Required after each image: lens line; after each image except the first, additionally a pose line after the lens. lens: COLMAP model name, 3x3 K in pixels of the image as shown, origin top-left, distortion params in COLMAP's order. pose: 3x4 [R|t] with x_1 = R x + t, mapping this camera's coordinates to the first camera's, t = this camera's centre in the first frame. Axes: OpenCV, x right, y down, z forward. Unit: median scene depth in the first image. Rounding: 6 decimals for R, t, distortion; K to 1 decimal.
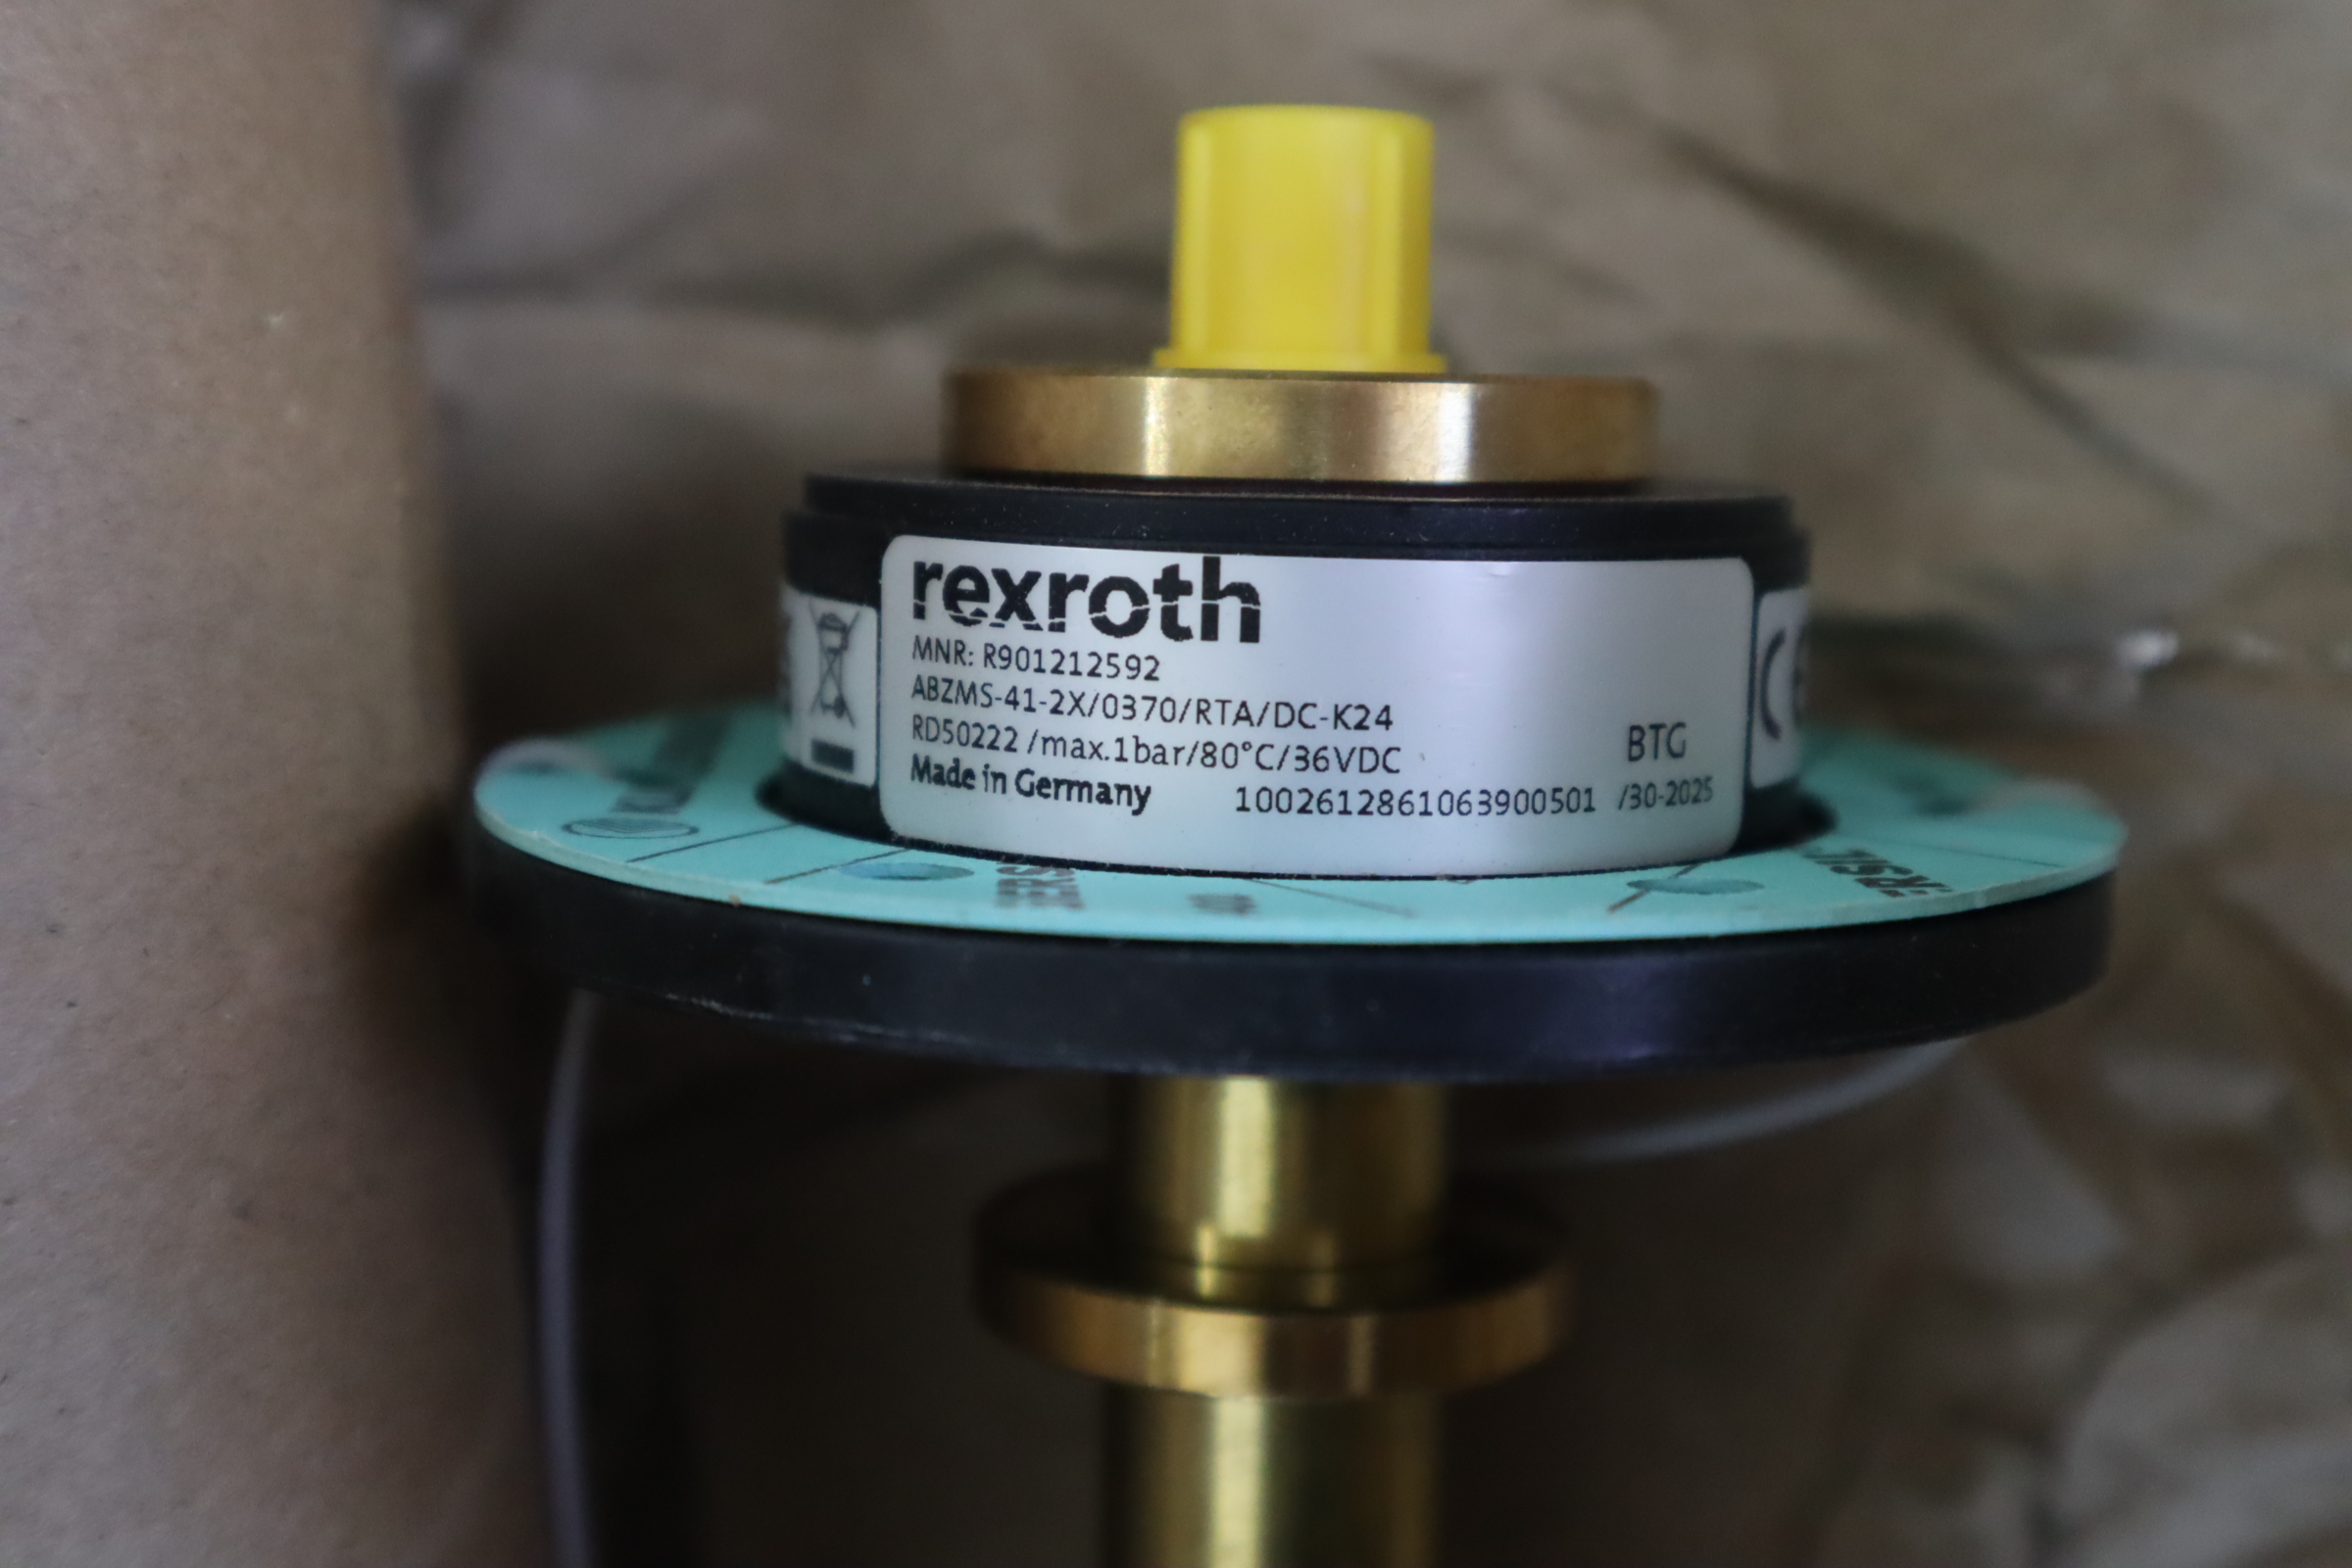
lens RADIAL K [[3061.5, 0, 1174.8], [0, 3061.5, 783.7], [0, 0, 1]] dist [0.124497, 0.000000]
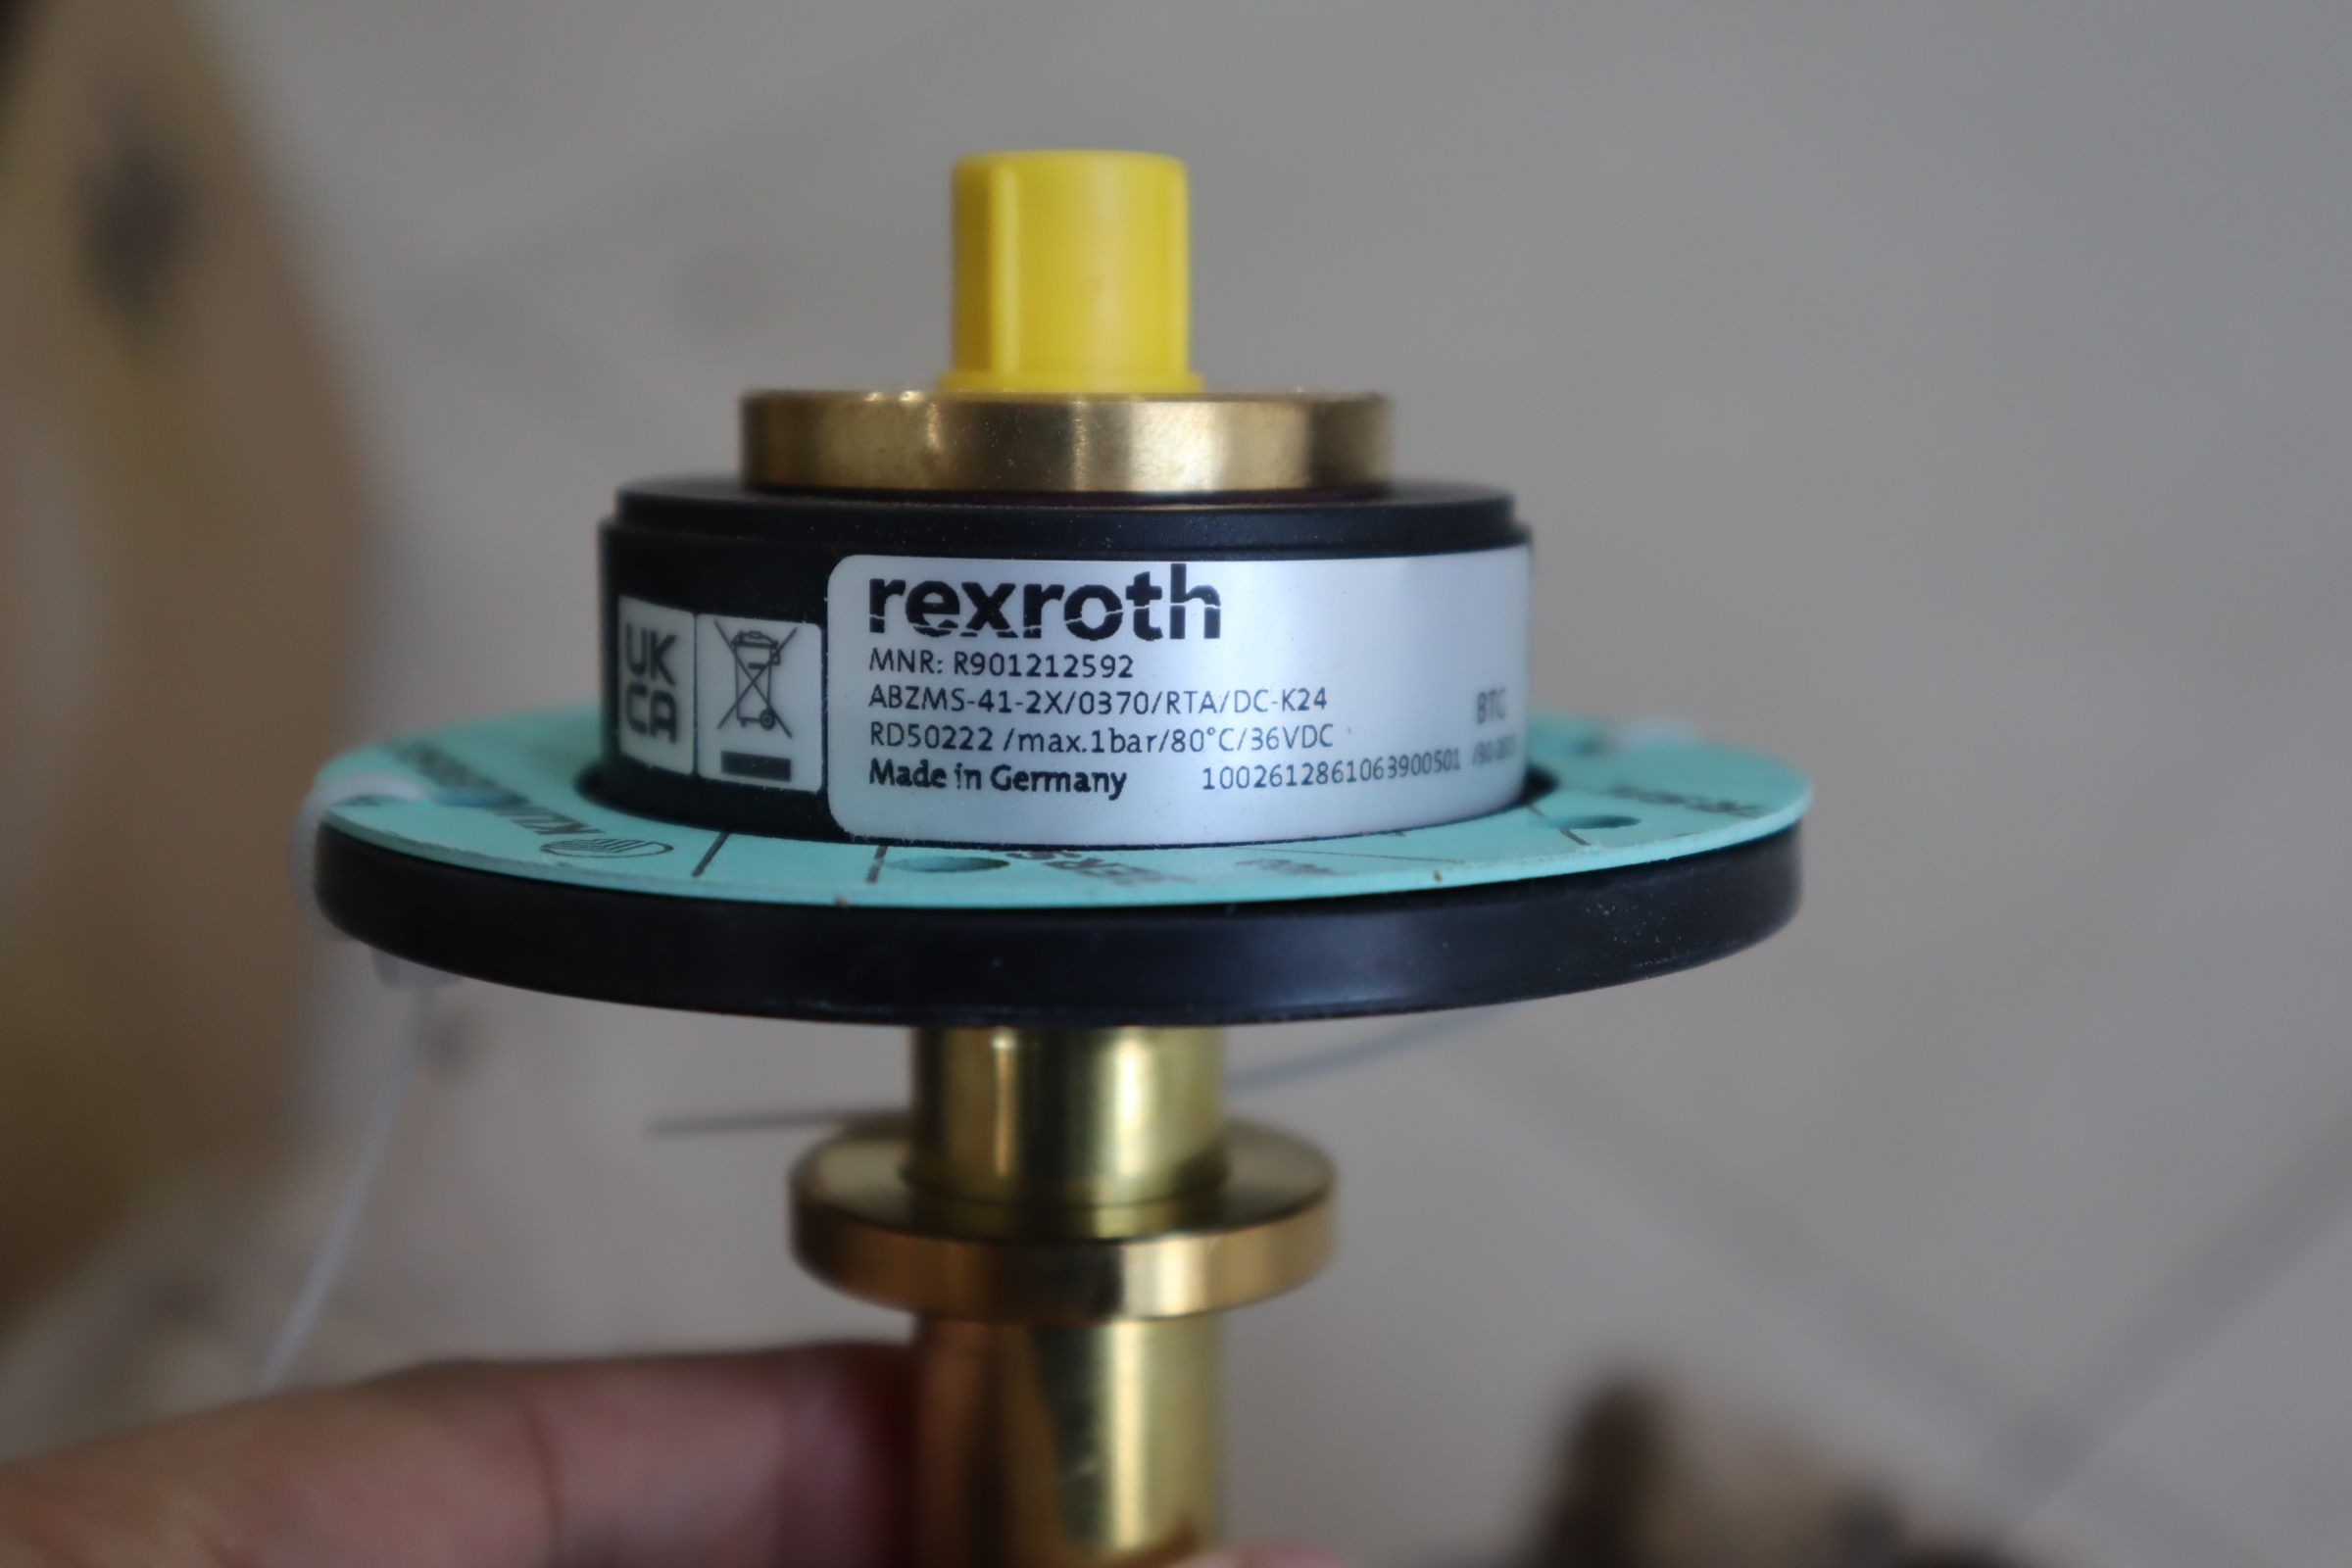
lens RADIAL K [[3061.5, 0, 1174.6], [0, 3061.5, 786.1], [0, 0, 1]] dist [0.124497, 0.000000]
pose [[0.910672, -0.069748, 0.407199, -0.441440], [0.064783, 0.997561, 0.025986, -0.021942], [-0.408018, 0.002715, 0.912970, -0.020871]]
